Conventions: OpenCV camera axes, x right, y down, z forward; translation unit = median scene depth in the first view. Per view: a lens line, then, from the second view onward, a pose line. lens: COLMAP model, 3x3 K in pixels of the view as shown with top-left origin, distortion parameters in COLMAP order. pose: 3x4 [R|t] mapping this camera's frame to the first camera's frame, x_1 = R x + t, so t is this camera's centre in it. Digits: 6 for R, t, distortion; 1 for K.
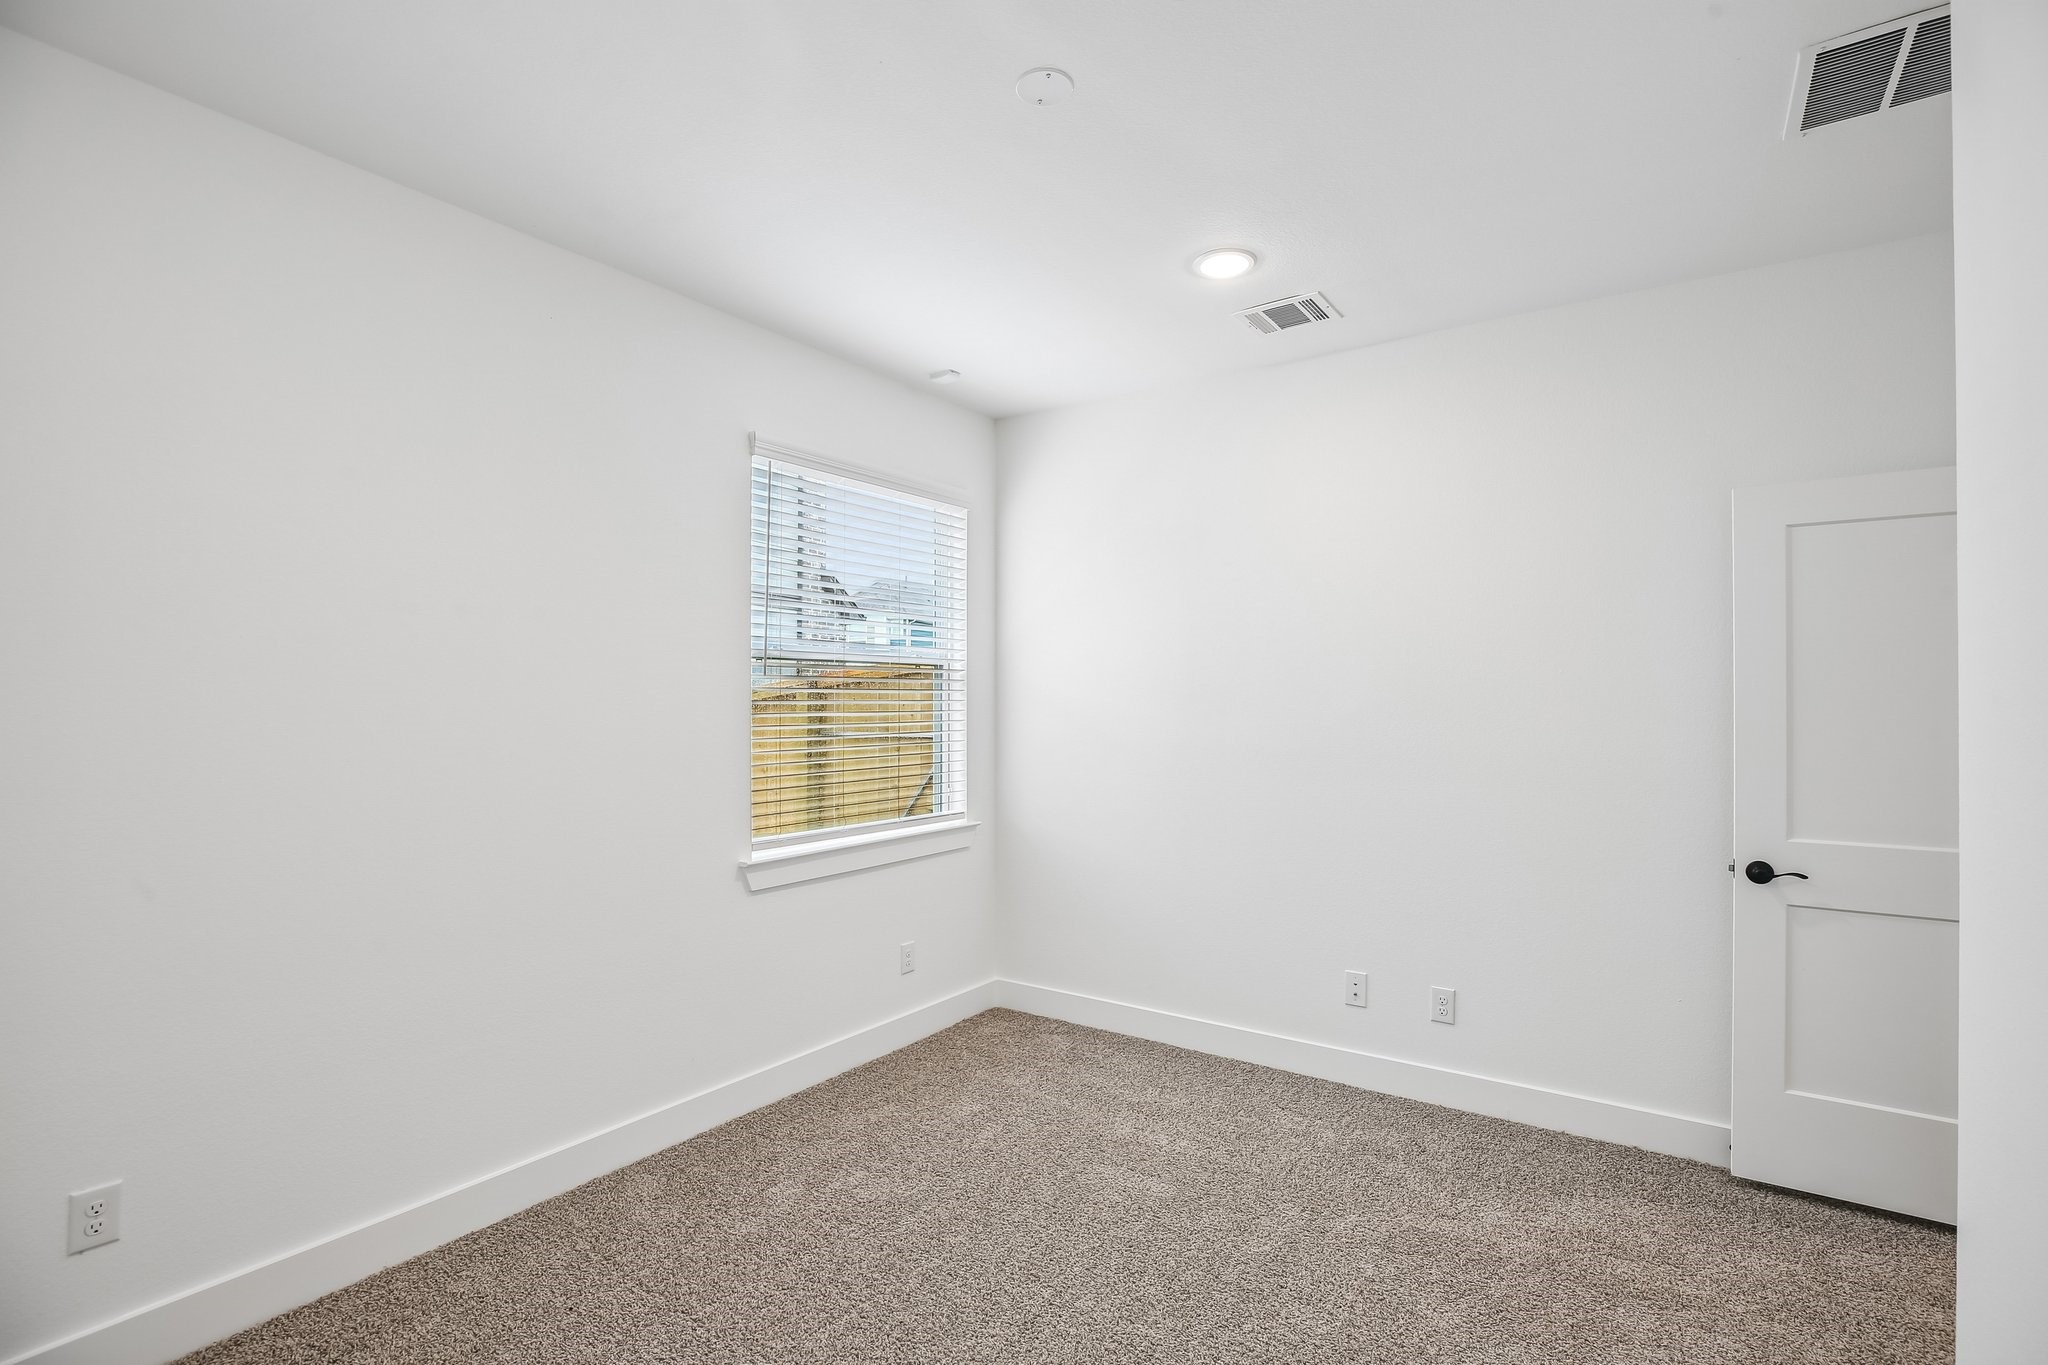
lens RADIAL K [[946.9, 0, 1036.1], [0, 946.9, 691.4], [0, 0, 1]] dist [-0.032419, 0.006572]
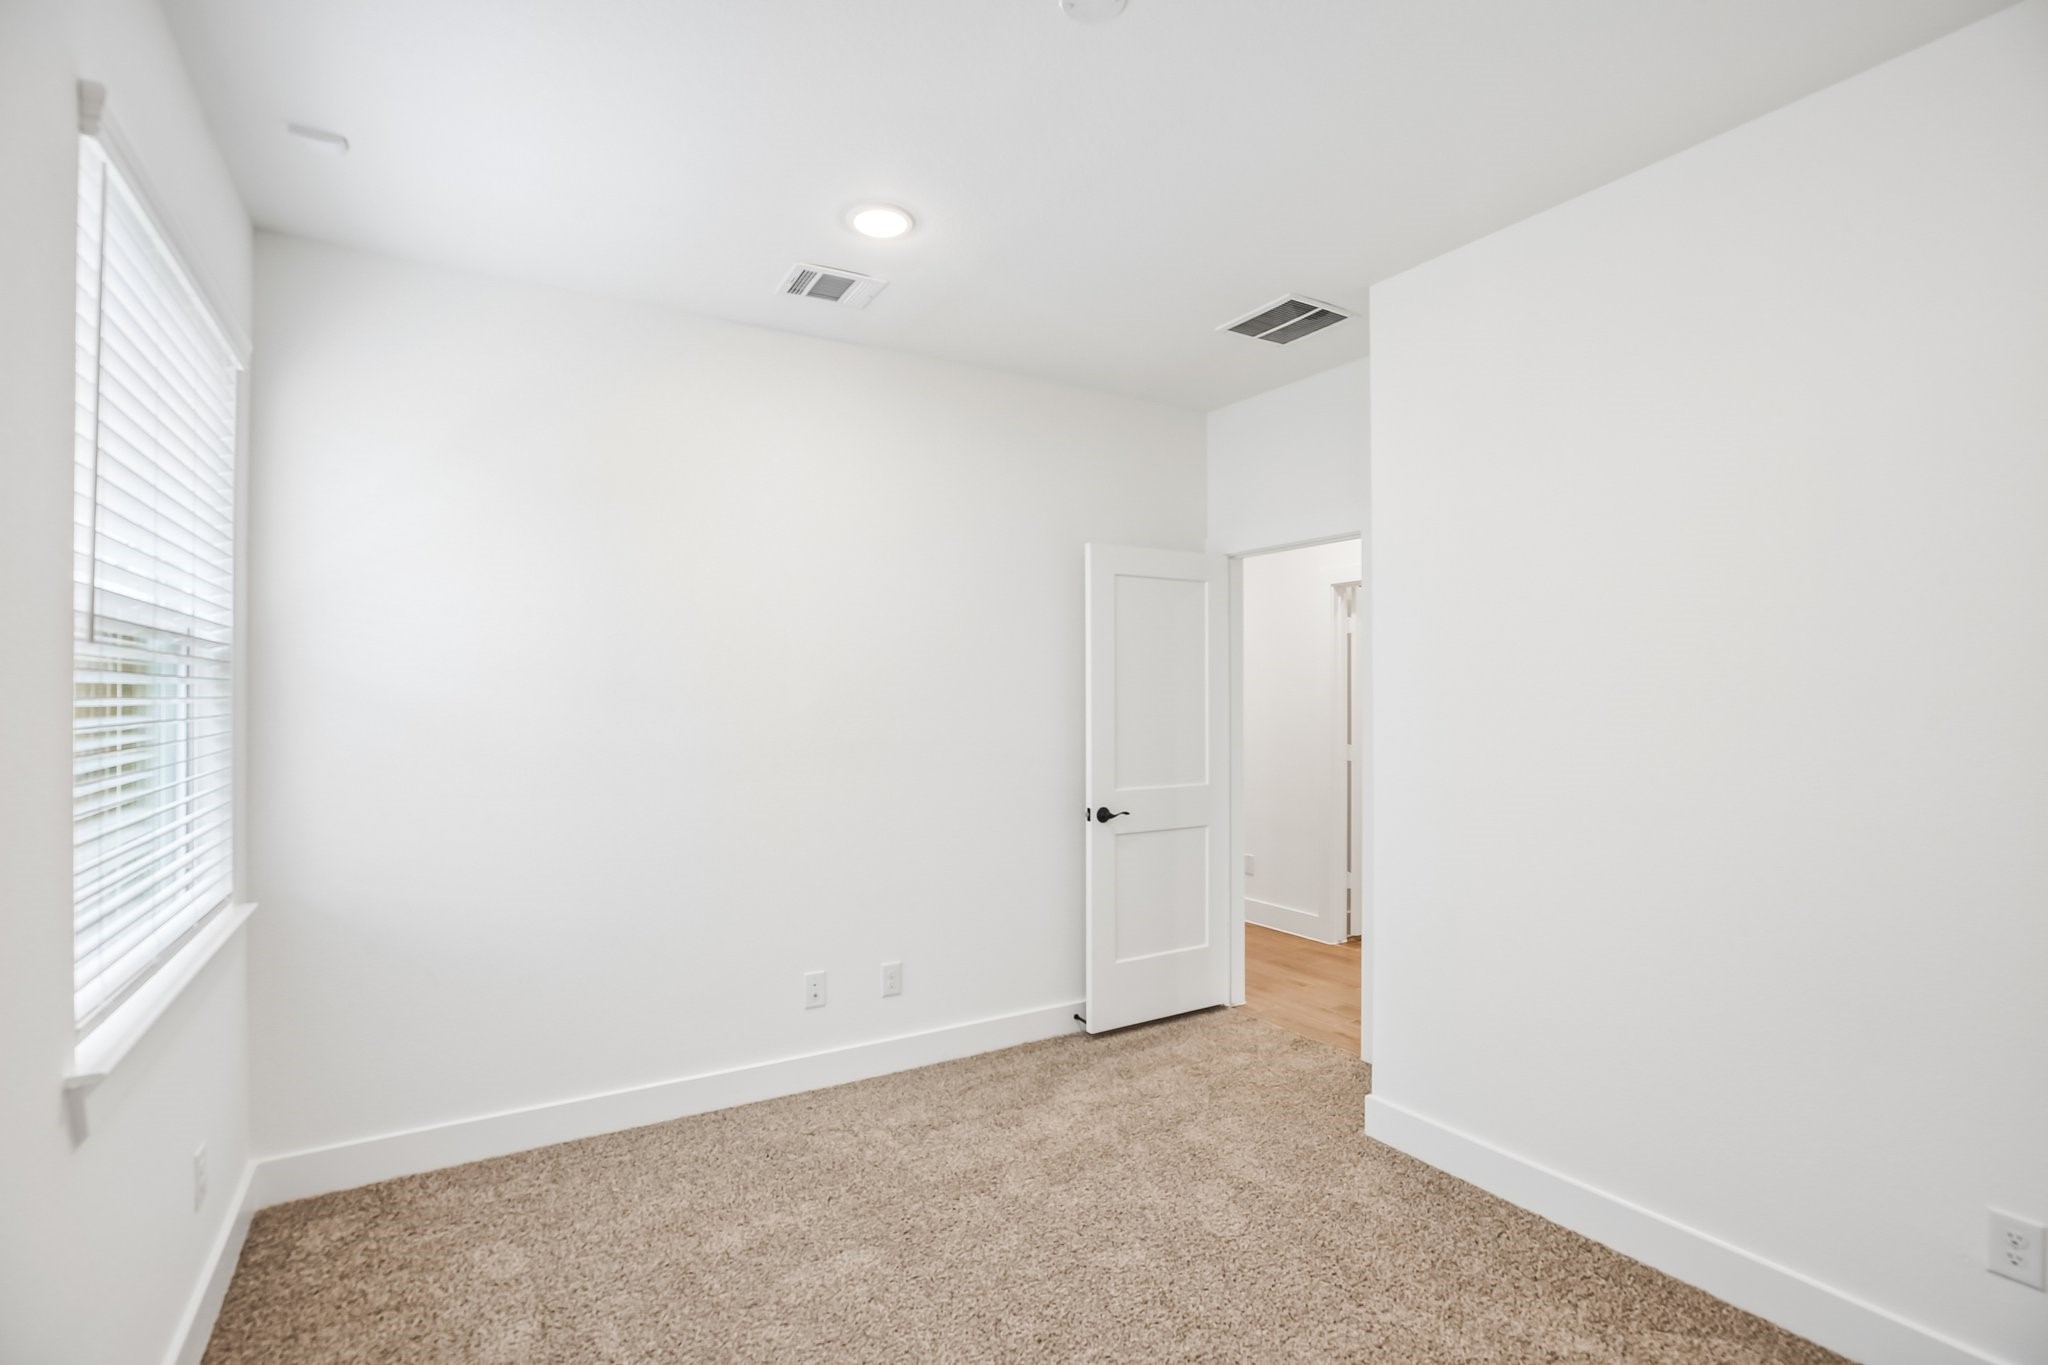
lens RADIAL K [[946.9, 0, 1016.7], [0, 946.9, 688.8], [0, 0, 1]] dist [-0.032419, 0.006572]
pose [[0.419068, 0.007164, 0.907927, -0.503593], [-0.004166, 0.999974, -0.005968, 0.007986], [-0.907945, -0.001282, 0.419087, 0.429205]]
